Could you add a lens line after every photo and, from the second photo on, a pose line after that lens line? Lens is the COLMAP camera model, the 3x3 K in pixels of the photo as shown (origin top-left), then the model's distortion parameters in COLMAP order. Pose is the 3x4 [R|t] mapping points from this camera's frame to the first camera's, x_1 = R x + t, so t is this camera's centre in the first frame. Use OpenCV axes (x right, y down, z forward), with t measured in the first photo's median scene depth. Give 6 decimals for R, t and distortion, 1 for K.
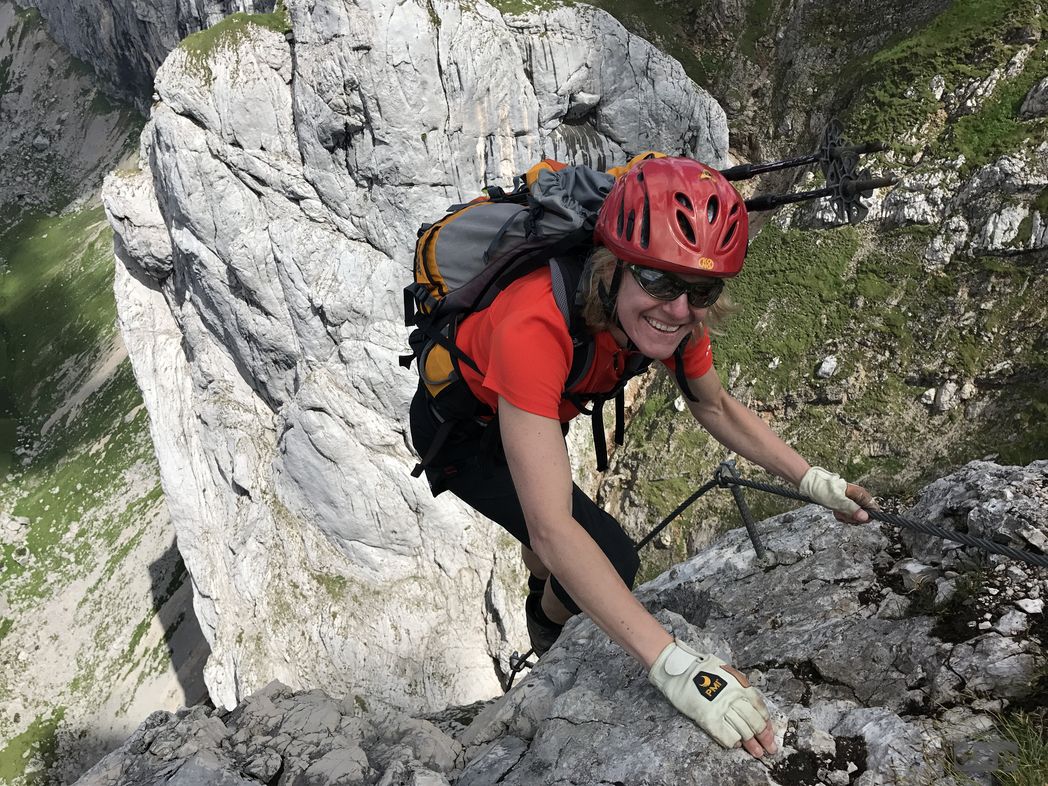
lens RADIAL K [[853.4, 0, 518.8], [0, 853.4, 385.8], [0, 0, 1]] dist [0.025382, -0.024013]
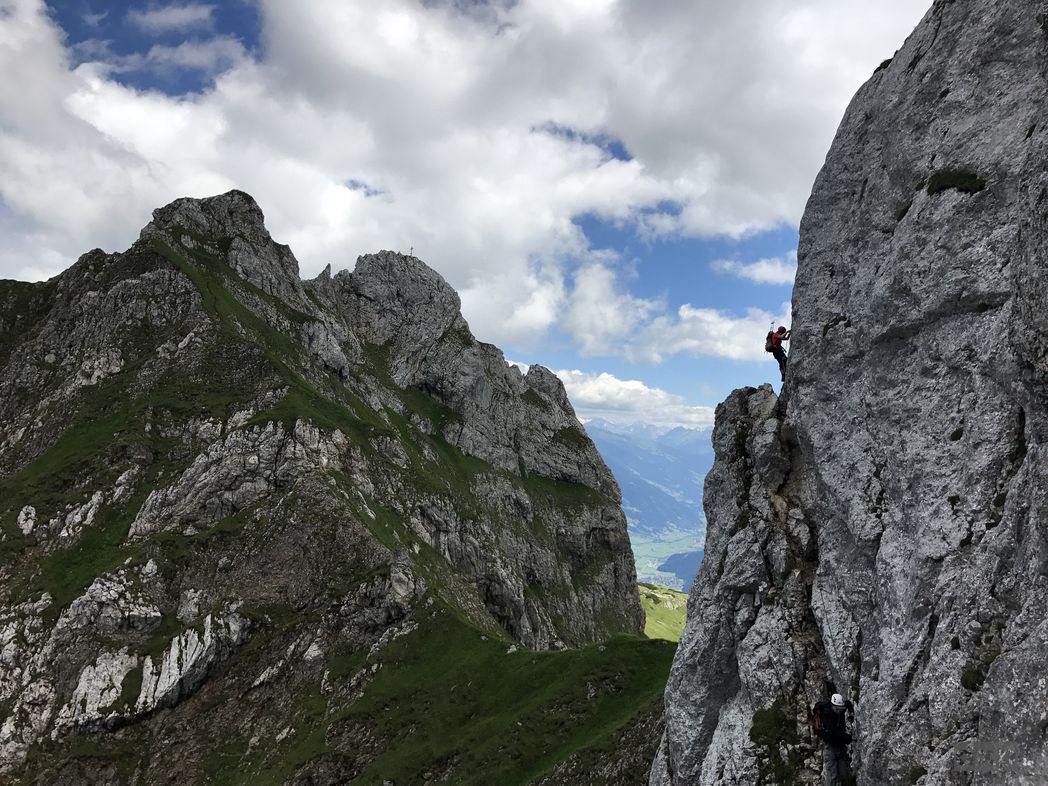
lens RADIAL K [[853.4, 0, 523.5], [0, 853.4, 386.0], [0, 0, 1]] dist [0.025382, -0.024013]
pose [[0.763242, 0.214147, 0.609592, 0.303076], [0.278618, 0.742162, -0.609564, 0.113917], [-0.582952, 0.635088, 0.506784, 0.279215]]
